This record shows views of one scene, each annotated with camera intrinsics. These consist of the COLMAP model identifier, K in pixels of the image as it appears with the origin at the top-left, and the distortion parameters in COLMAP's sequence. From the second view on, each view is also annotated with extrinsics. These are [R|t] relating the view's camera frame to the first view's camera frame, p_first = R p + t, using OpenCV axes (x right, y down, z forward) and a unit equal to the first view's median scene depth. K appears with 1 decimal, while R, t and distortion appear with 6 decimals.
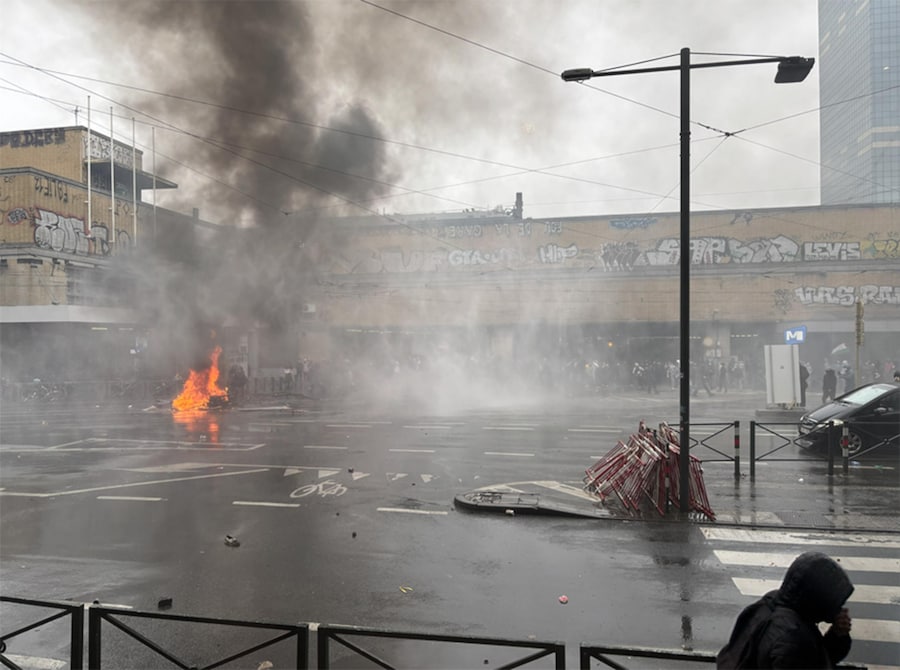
lens RADIAL K [[676.8, 0, 452.5], [0, 676.8, 329.9], [0, 0, 1]] dist [0.049340, -0.057069]
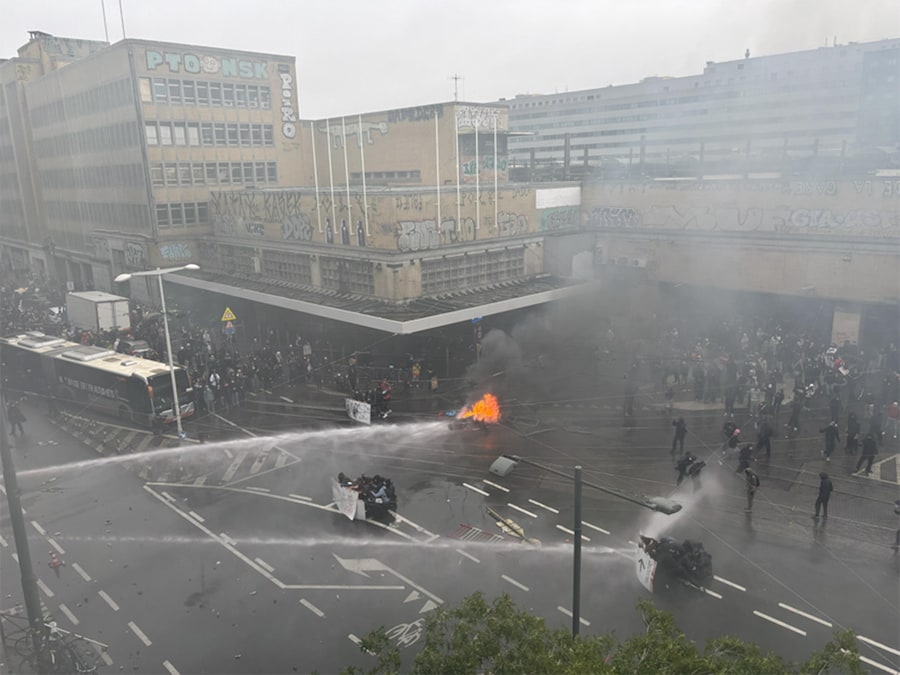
lens RADIAL K [[676.8, 0, 450.0], [0, 676.8, 346.9], [0, 0, 1]] dist [0.049340, -0.057069]
pose [[0.814342, 0.127133, -0.566290, 0.200587], [0.026349, 0.966610, 0.254896, -0.231183], [0.579787, -0.222493, 0.783801, -0.011354]]
